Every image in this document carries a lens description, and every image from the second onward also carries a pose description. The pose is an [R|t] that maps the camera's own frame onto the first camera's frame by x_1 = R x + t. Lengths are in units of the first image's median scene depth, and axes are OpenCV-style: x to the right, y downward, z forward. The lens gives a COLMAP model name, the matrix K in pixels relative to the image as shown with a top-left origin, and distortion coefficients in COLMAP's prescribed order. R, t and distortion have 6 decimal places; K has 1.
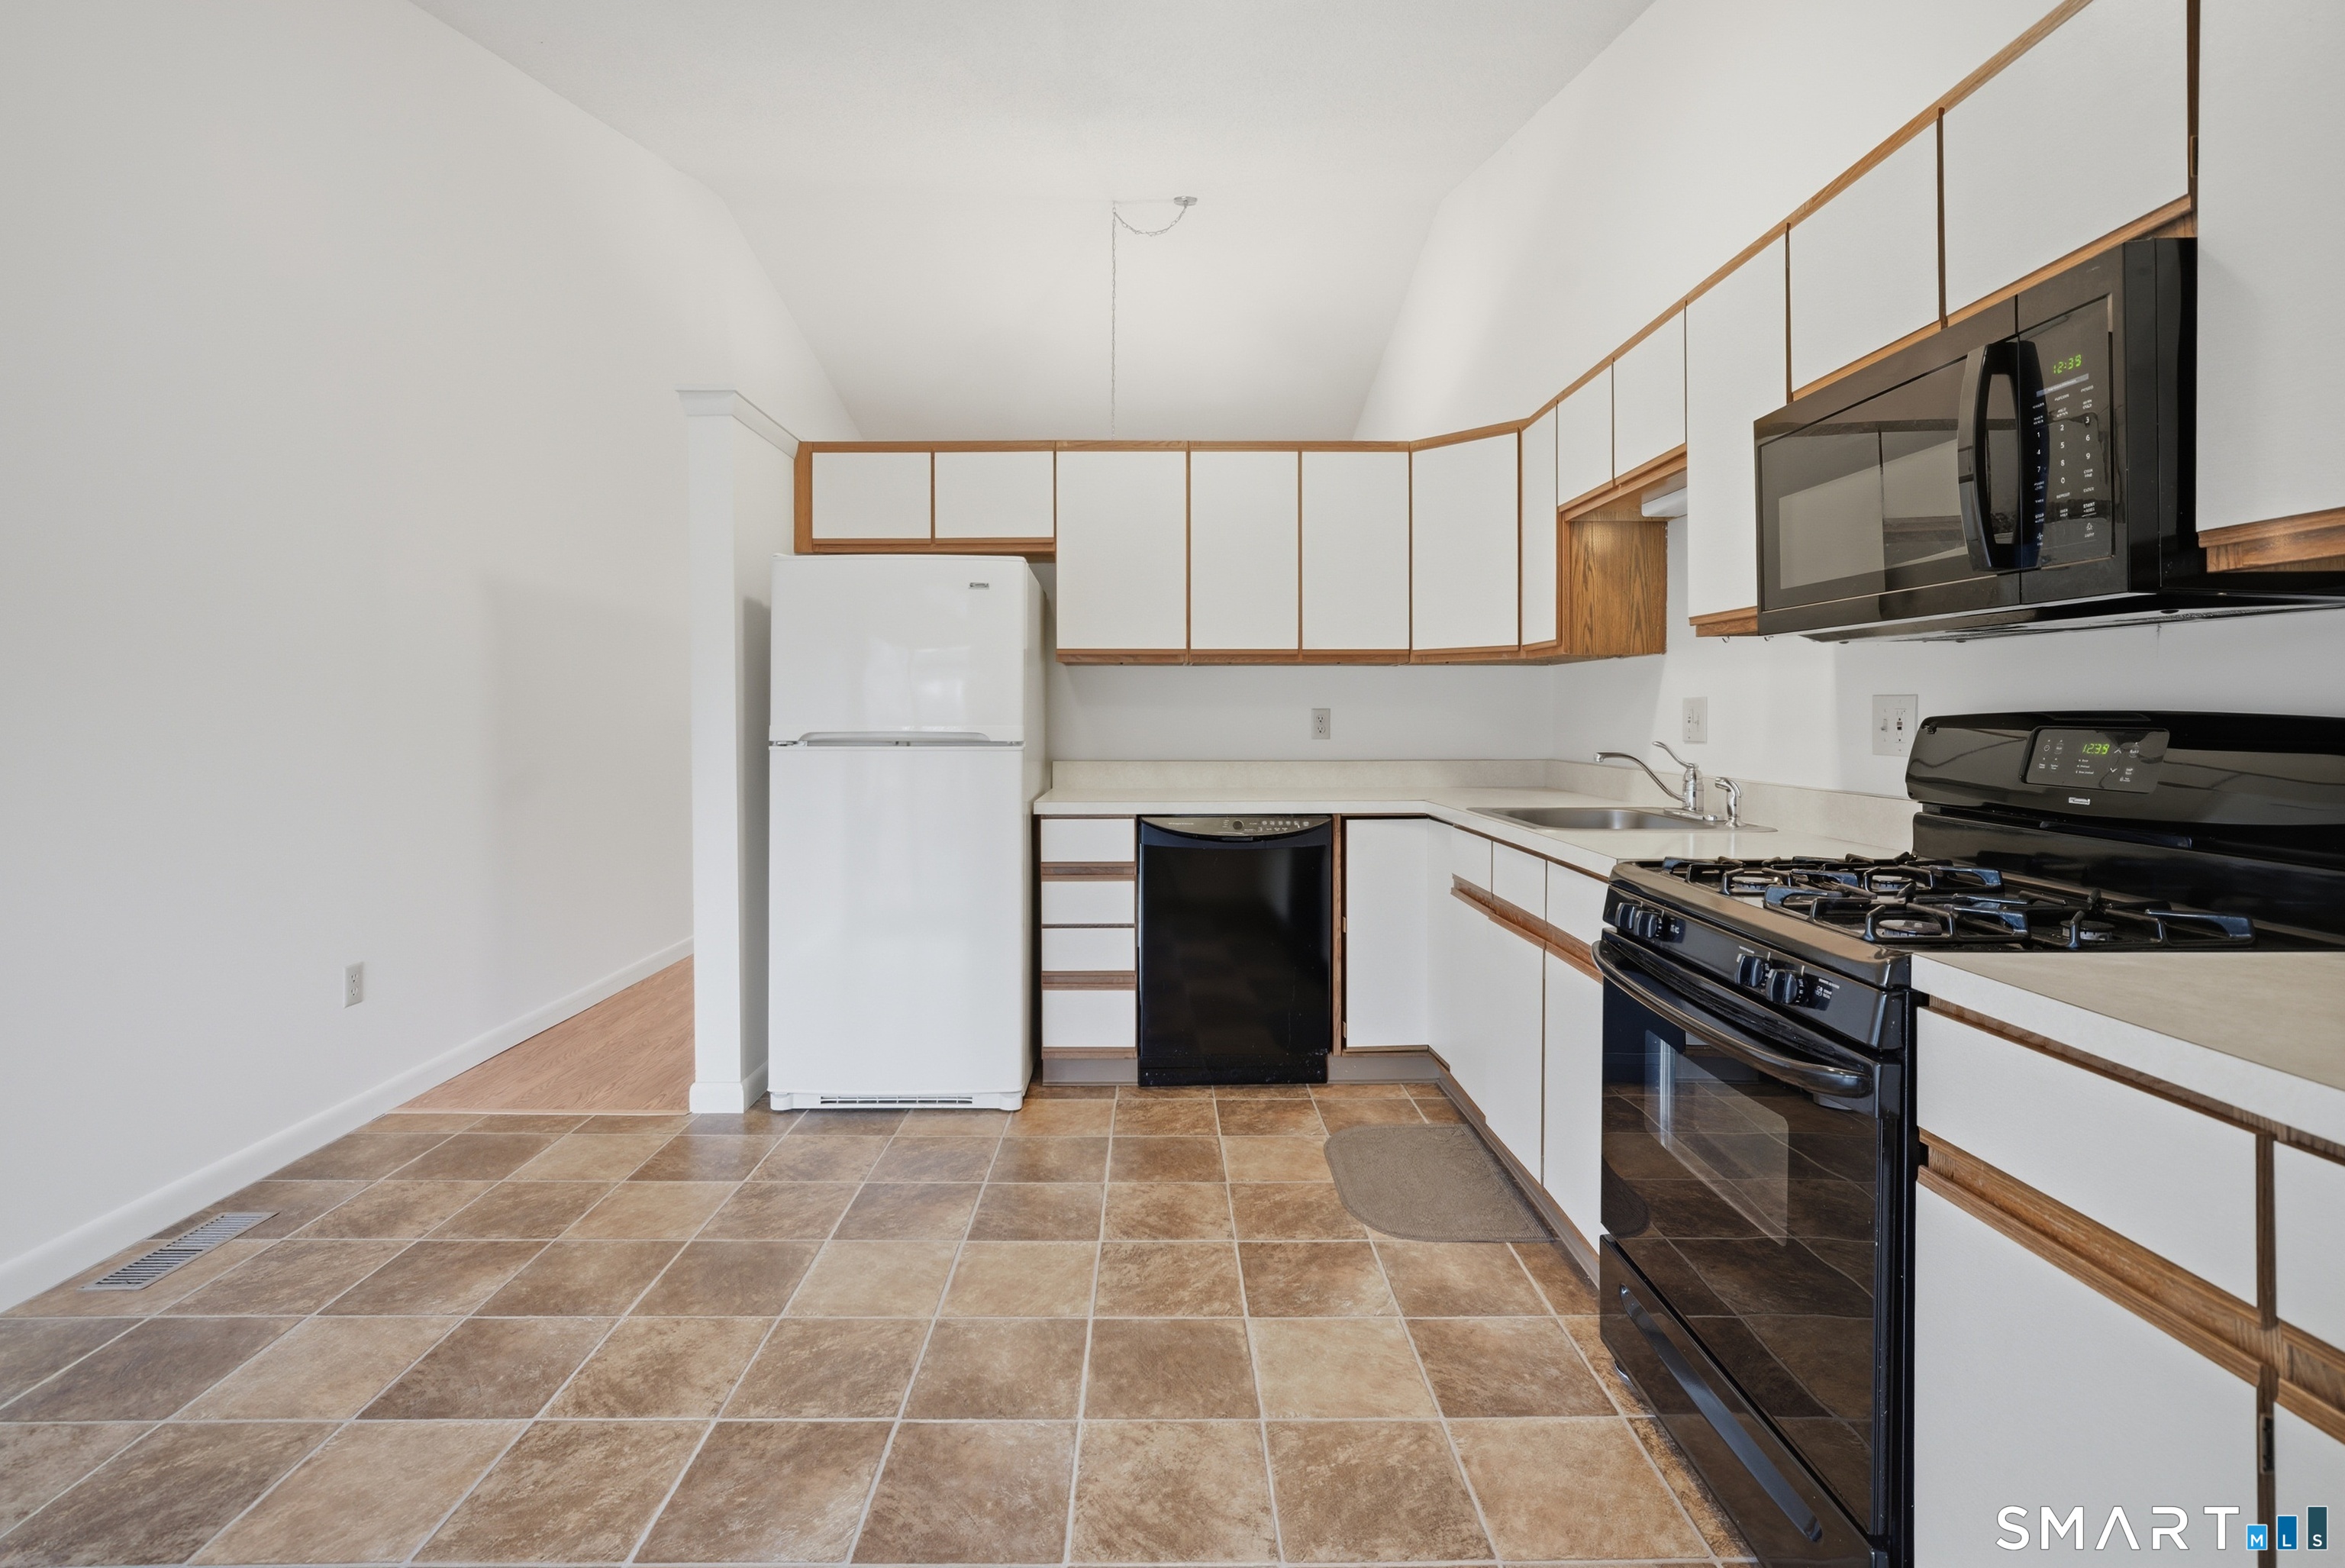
lens RADIAL K [[1076.1, 0, 1163.2], [0, 1076.1, 739.7], [0, 0, 1]] dist [-0.018325, 0.010107]
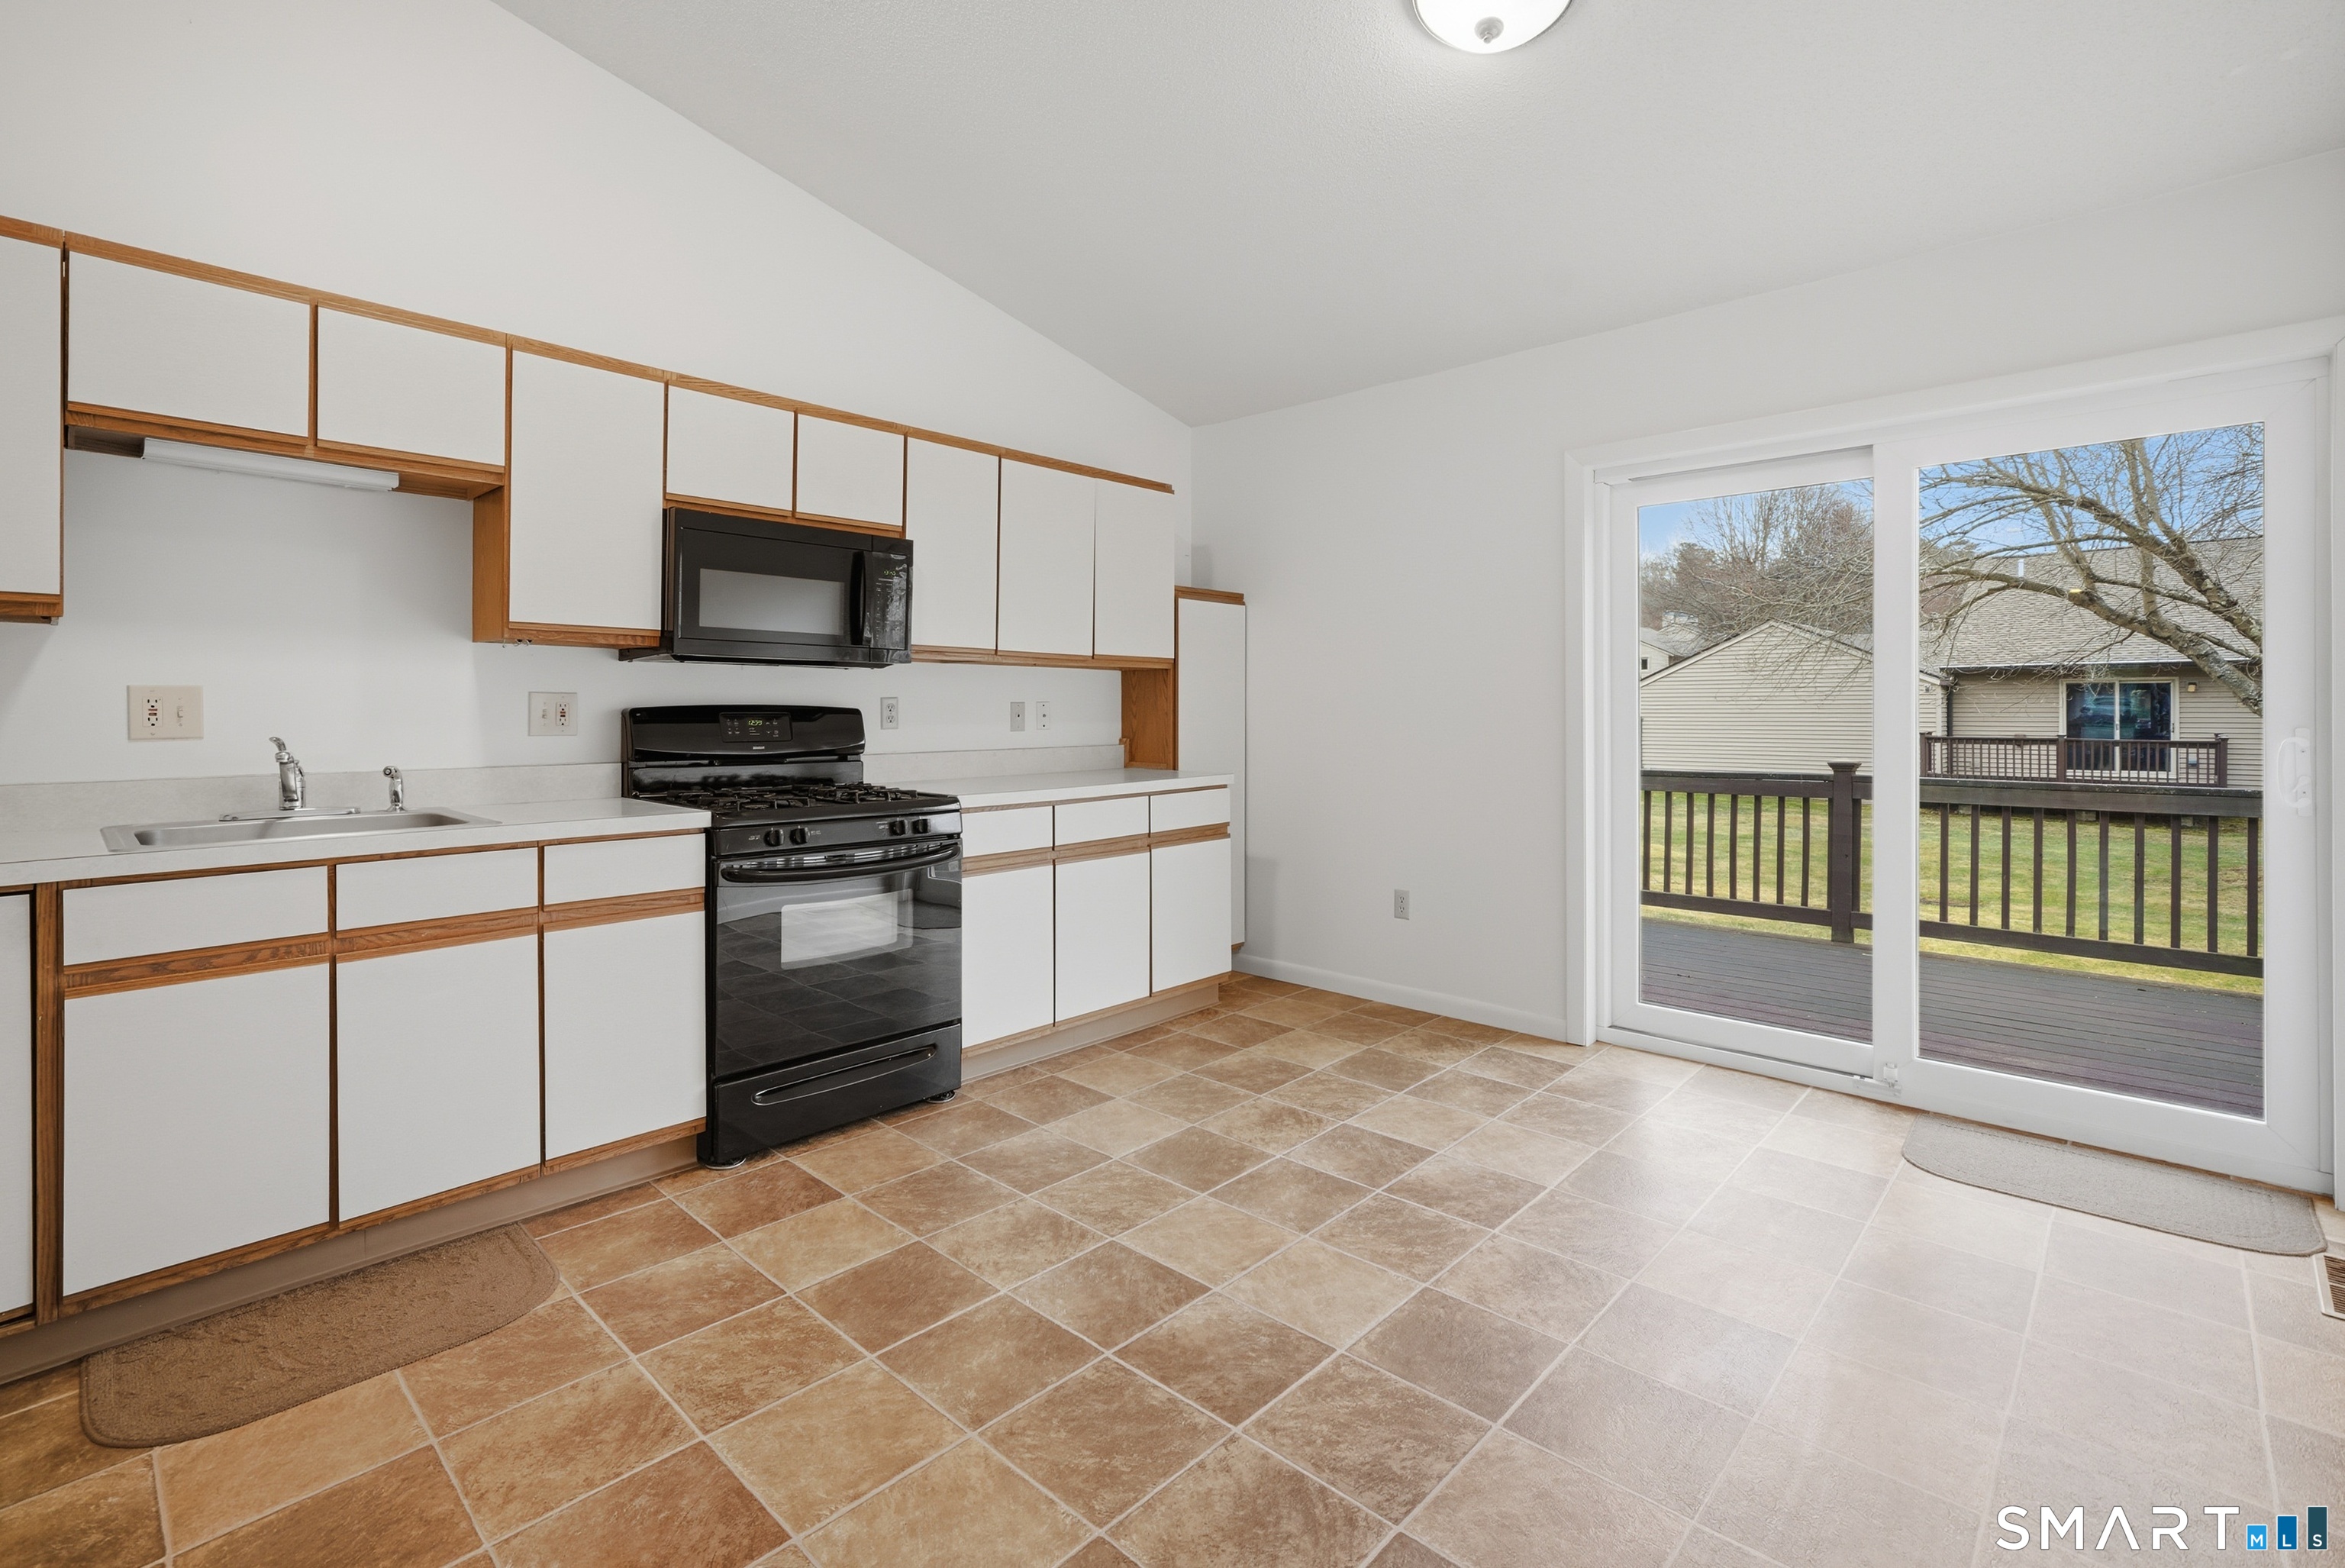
lens RADIAL K [[1065.2, 0, 1162.8], [0, 1065.2, 759.4], [0, 0, 1]] dist [-0.020214, 0.010322]
pose [[-0.721715, -0.038277, 0.691132, -0.839020], [0.009660, 0.997816, 0.065349, -0.035594], [-0.692123, 0.053839, -0.719768, 1.411504]]
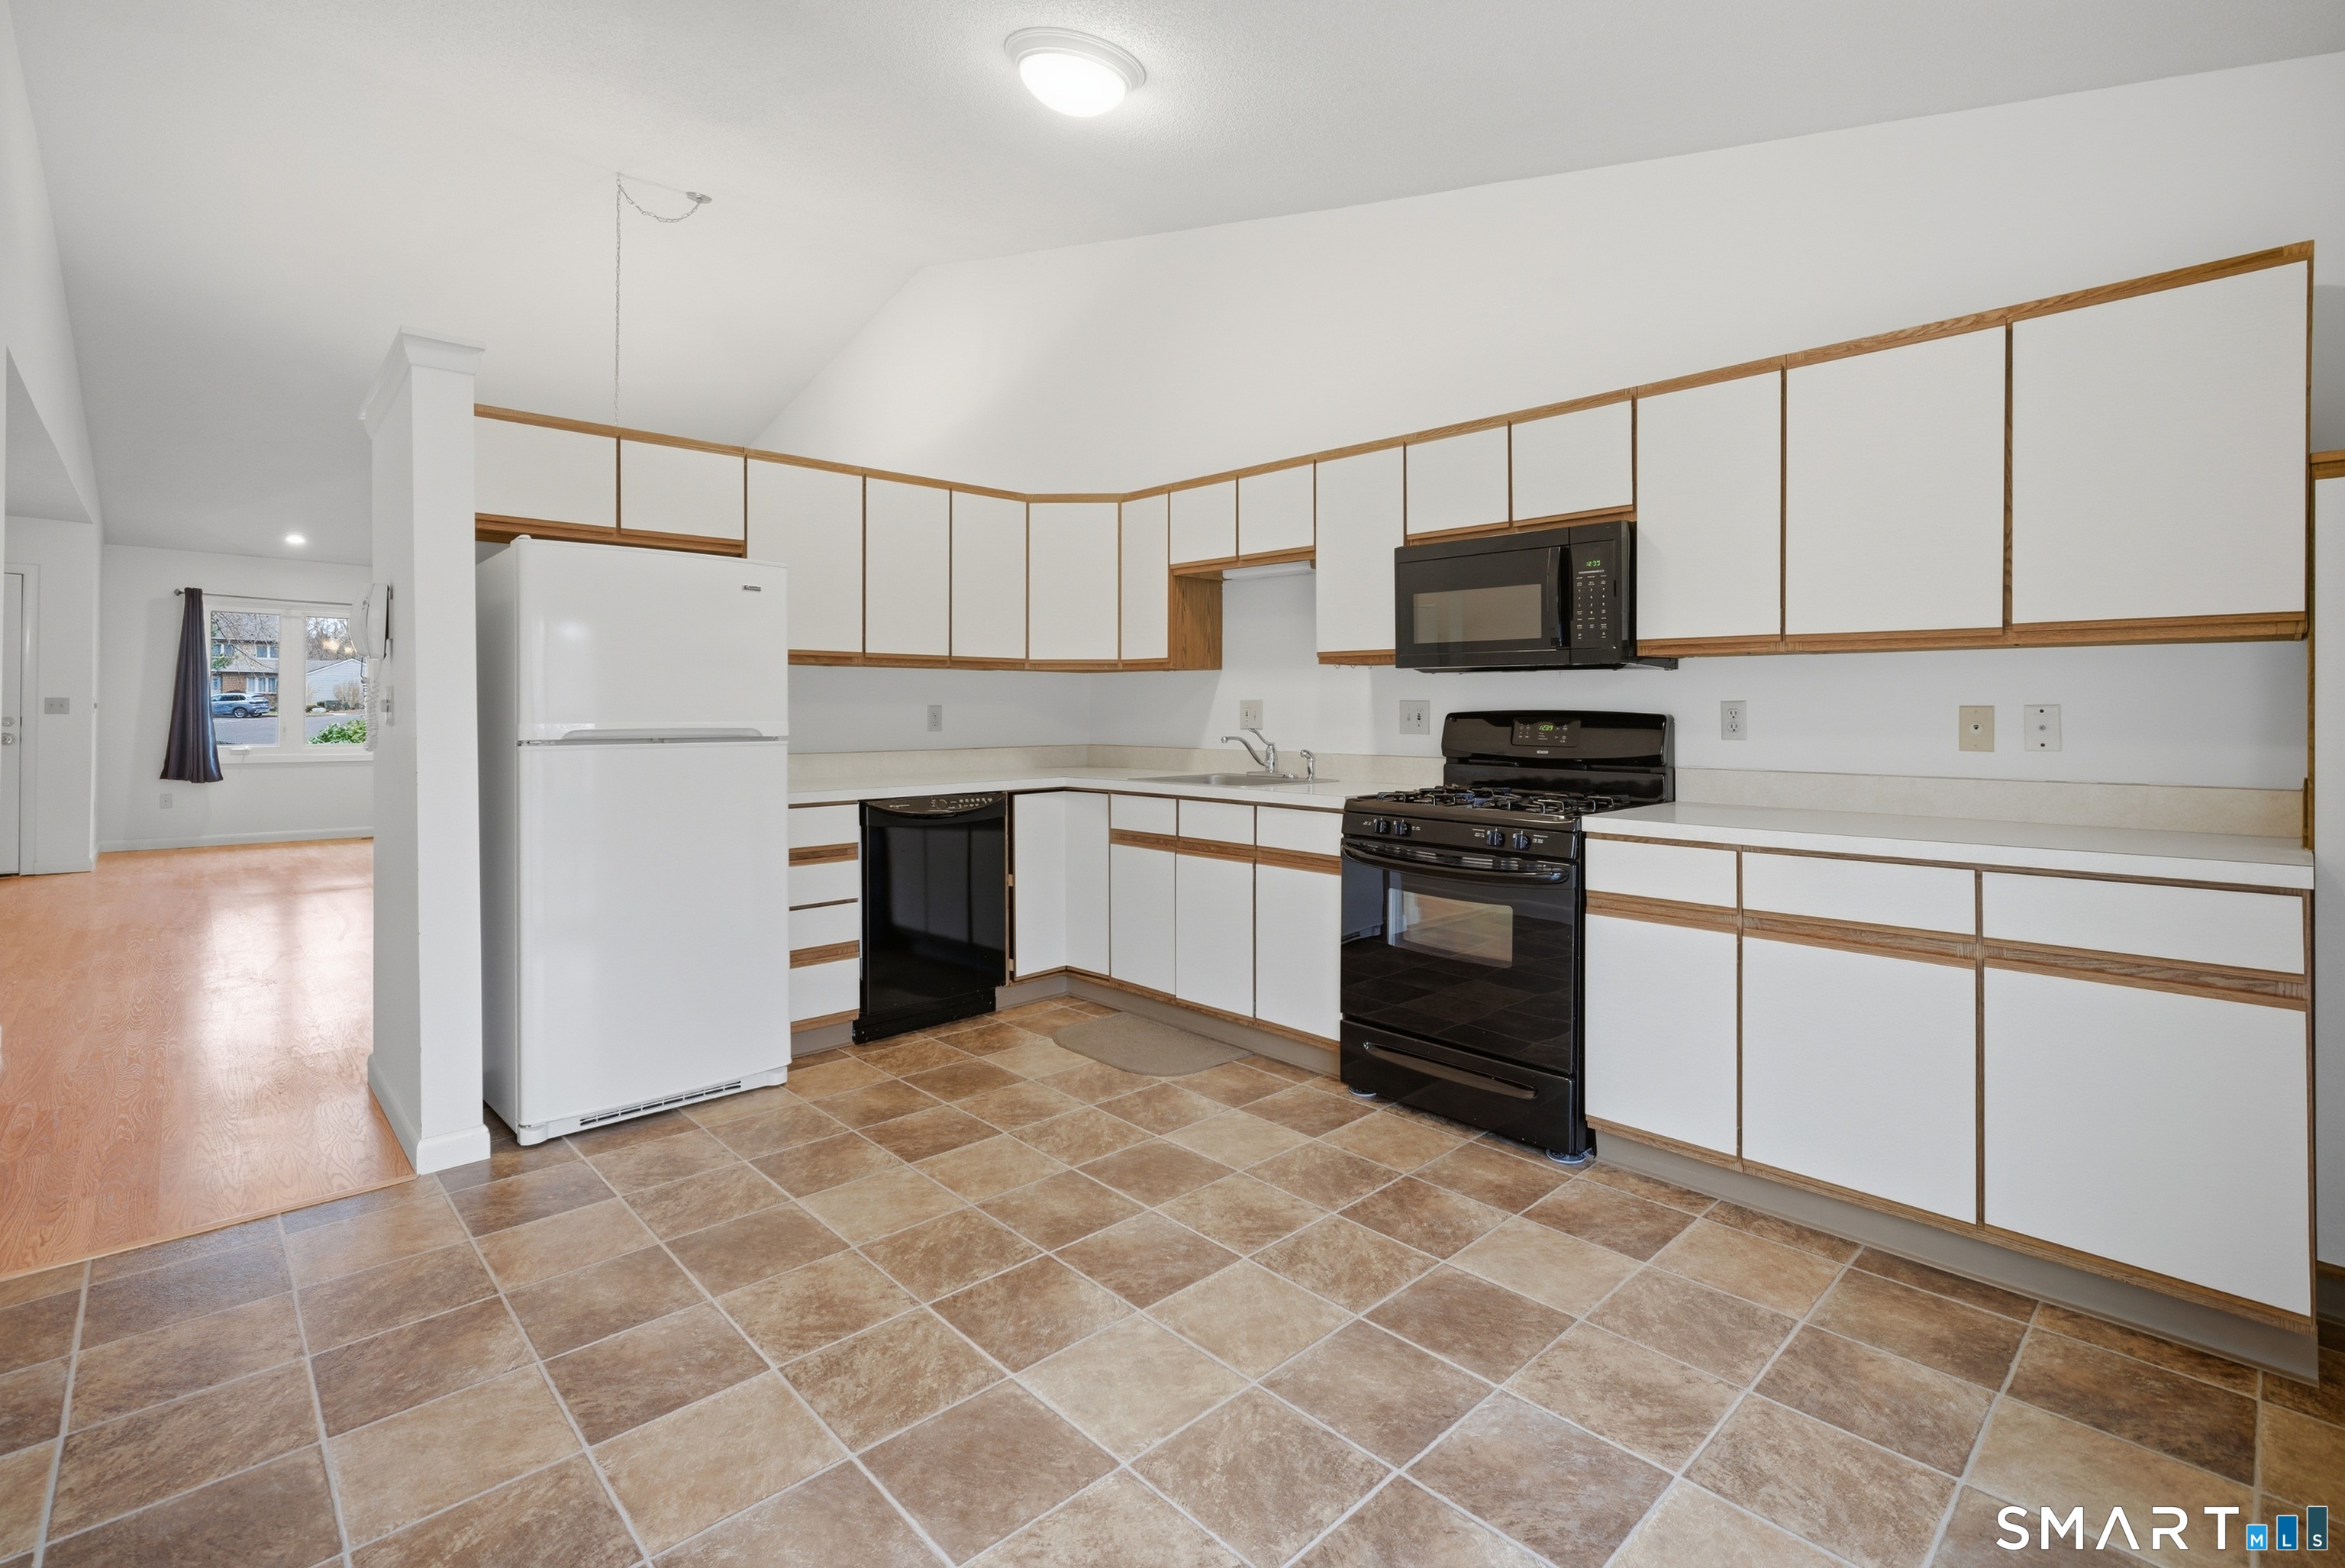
lens RADIAL K [[1063.1, 0, 1172.9], [0, 1063.1, 721.6], [0, 0, 1]] dist [-0.014181, -0.000388]
pose [[0.733636, -0.007263, 0.679503, -0.833563], [0.013935, 0.999893, -0.004357, -0.004452], [-0.679399, 0.012665, 0.733659, -0.051147]]
